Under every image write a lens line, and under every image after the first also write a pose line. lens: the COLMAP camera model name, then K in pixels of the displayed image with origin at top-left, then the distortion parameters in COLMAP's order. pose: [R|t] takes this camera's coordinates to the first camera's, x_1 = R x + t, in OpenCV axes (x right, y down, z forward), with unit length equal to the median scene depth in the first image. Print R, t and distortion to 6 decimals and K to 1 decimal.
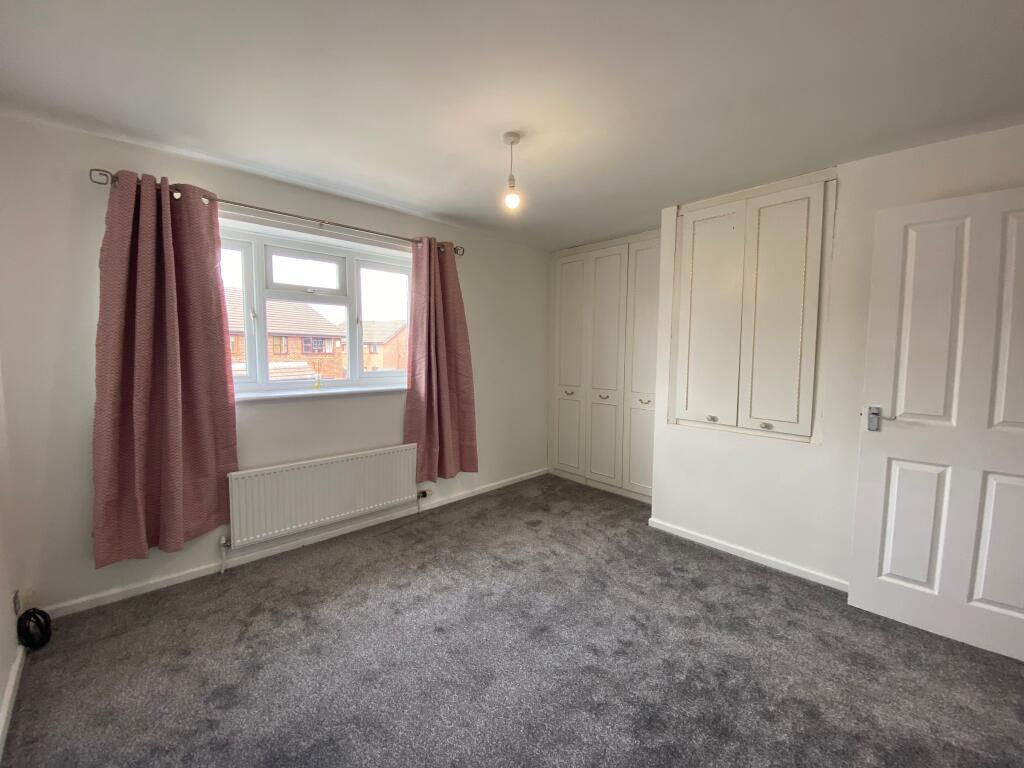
lens RADIAL K [[414.3, 0, 512.1], [0, 414.3, 380.0], [0, 0, 1]] dist [0.021559, -0.021102]
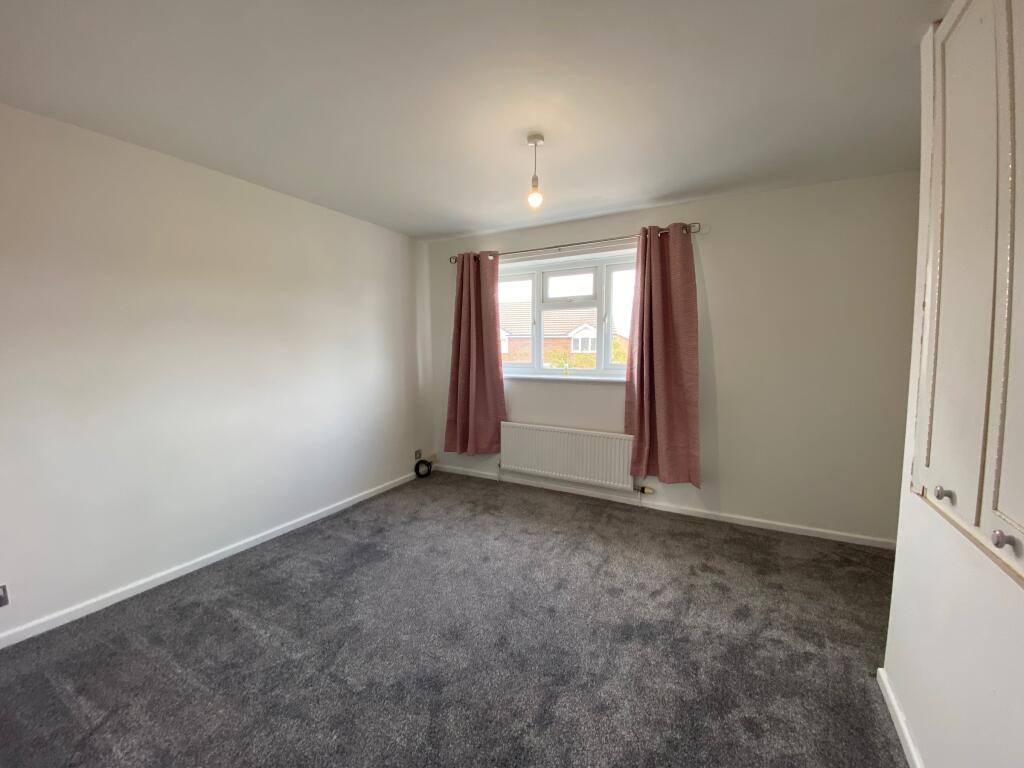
lens RADIAL K [[414.3, 0, 512.1], [0, 414.3, 380.0], [0, 0, 1]] dist [0.021559, -0.021102]
pose [[0.311179, 0.064722, -0.948145, 0.769954], [-0.065834, 0.996750, 0.046433, -0.013621], [0.948068, 0.047971, 0.314428, 0.479630]]
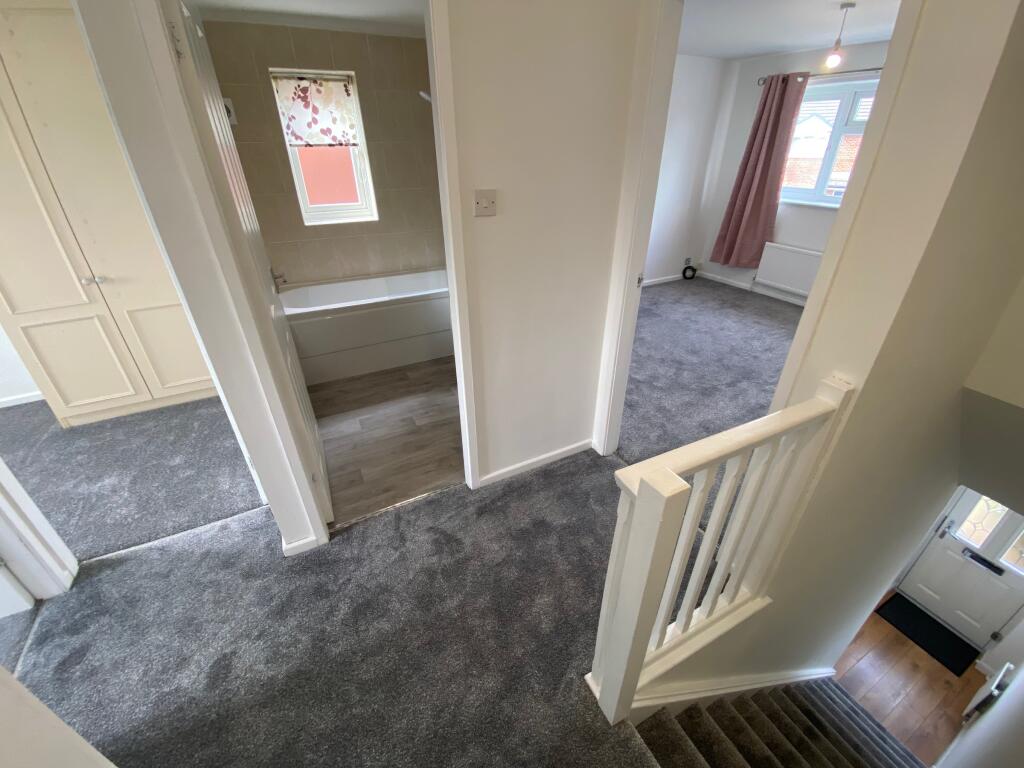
lens RADIAL K [[414.3, 0, 512.1], [0, 414.3, 380.0], [0, 0, 1]] dist [0.021559, -0.021102]
pose [[-0.282937, 0.459639, -0.841830, 1.432879], [-0.068929, 0.865681, 0.495829, -0.089238], [0.956658, 0.198315, -0.213251, 0.374675]]
